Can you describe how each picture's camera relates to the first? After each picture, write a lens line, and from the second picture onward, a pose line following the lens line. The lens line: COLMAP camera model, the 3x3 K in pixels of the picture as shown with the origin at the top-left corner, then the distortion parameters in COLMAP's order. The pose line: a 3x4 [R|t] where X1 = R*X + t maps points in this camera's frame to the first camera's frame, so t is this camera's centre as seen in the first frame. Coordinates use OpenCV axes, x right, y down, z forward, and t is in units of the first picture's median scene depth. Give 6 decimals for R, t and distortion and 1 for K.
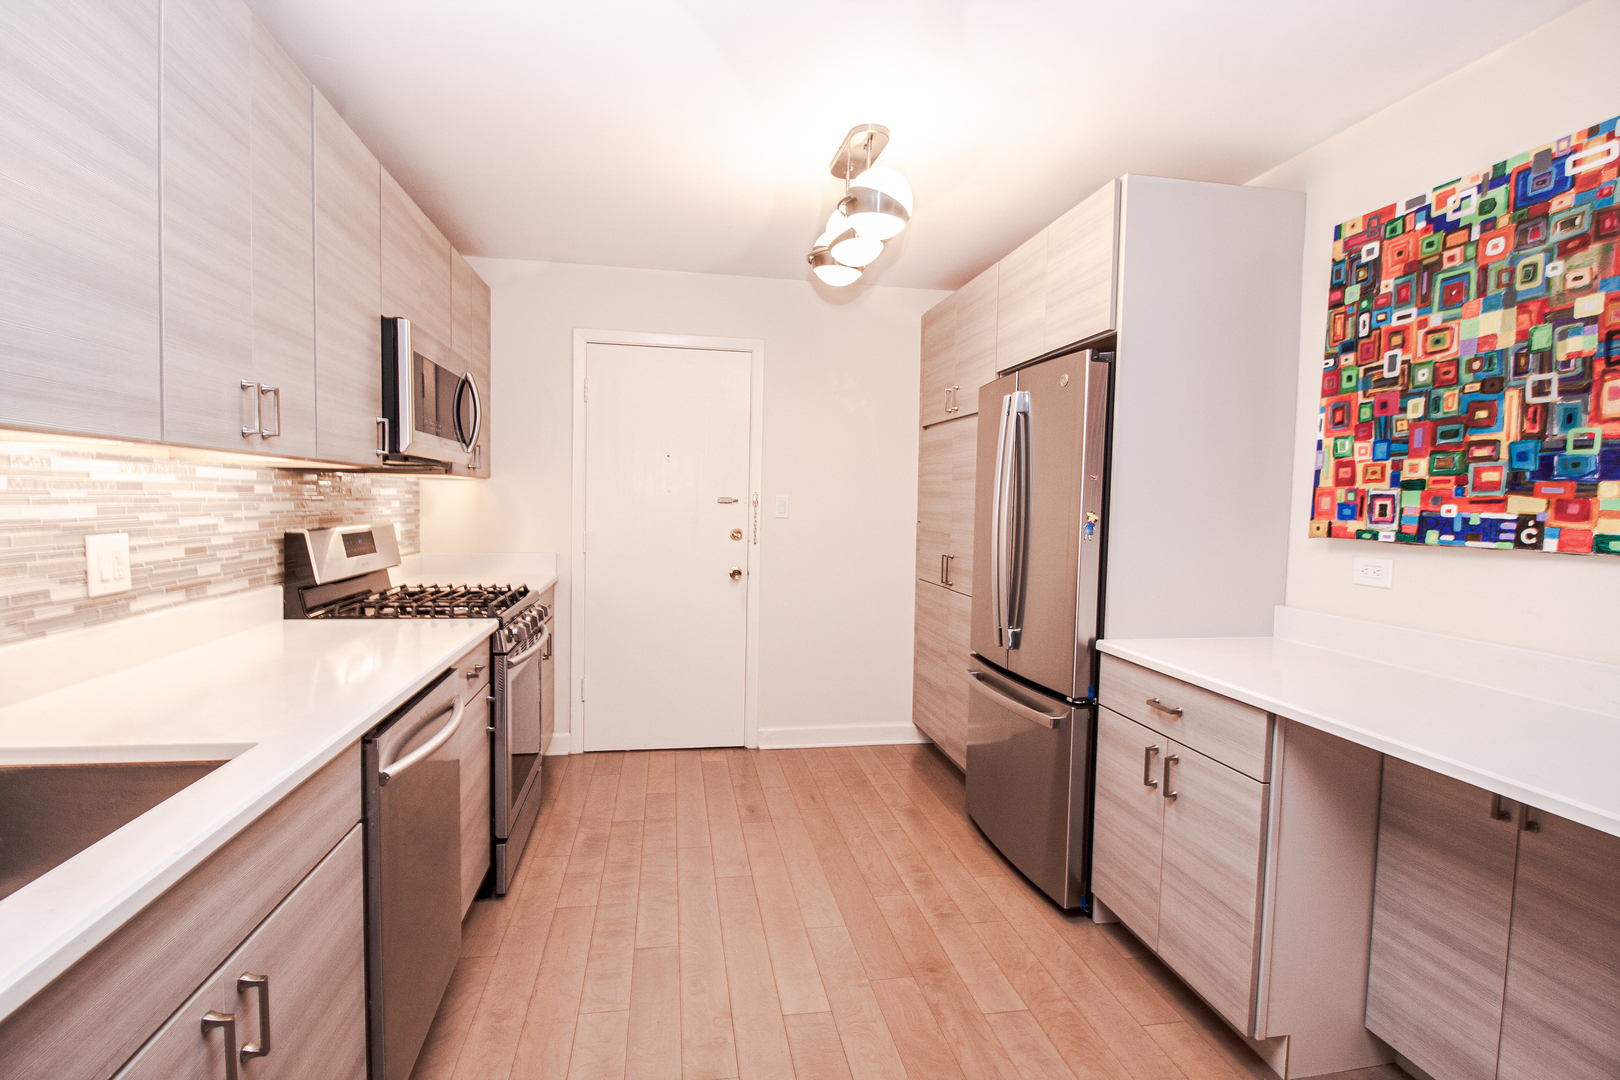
lens RADIAL K [[812.6, 0, 810.0], [0, 812.6, 540.0], [0, 0, 1]] dist [-0.000898, -0.000278]
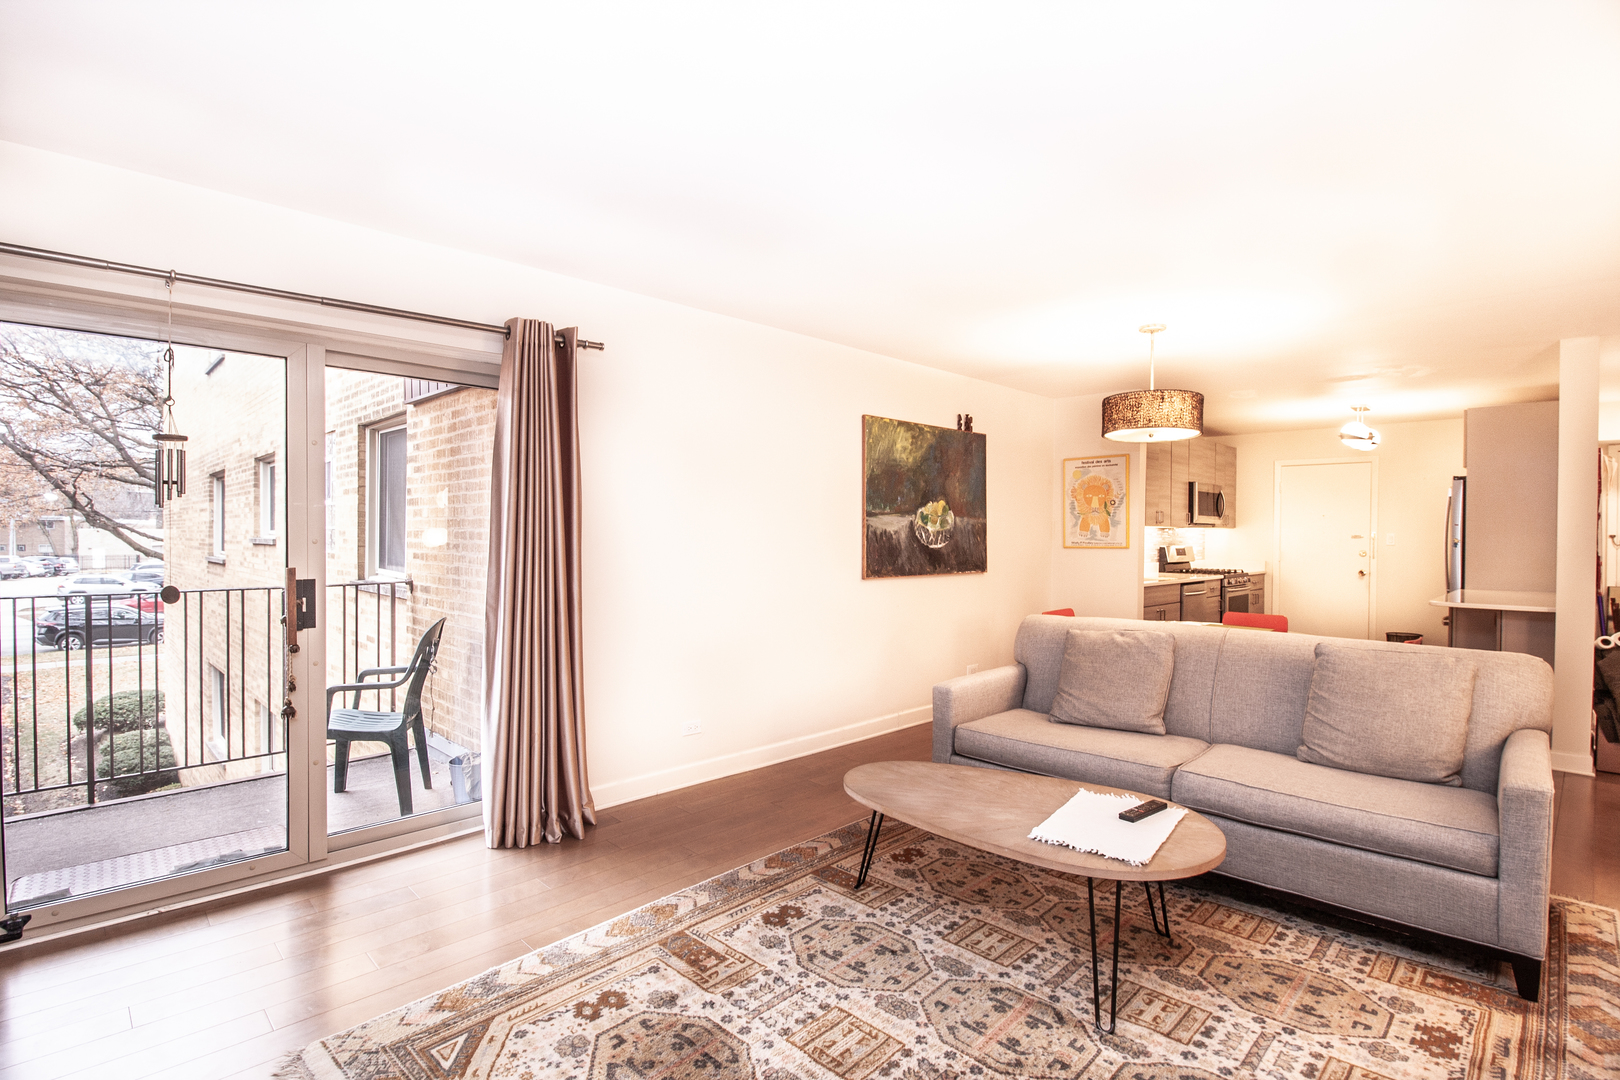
lens RADIAL K [[812.6, 0, 810.0], [0, 812.6, 540.0], [0, 0, 1]] dist [-0.000898, -0.000278]
pose [[0.595051, -0.003164, -0.803682, 1.098897], [-0.036500, 0.998854, -0.030957, 0.108440], [0.802859, 0.047756, 0.594253, -1.987219]]
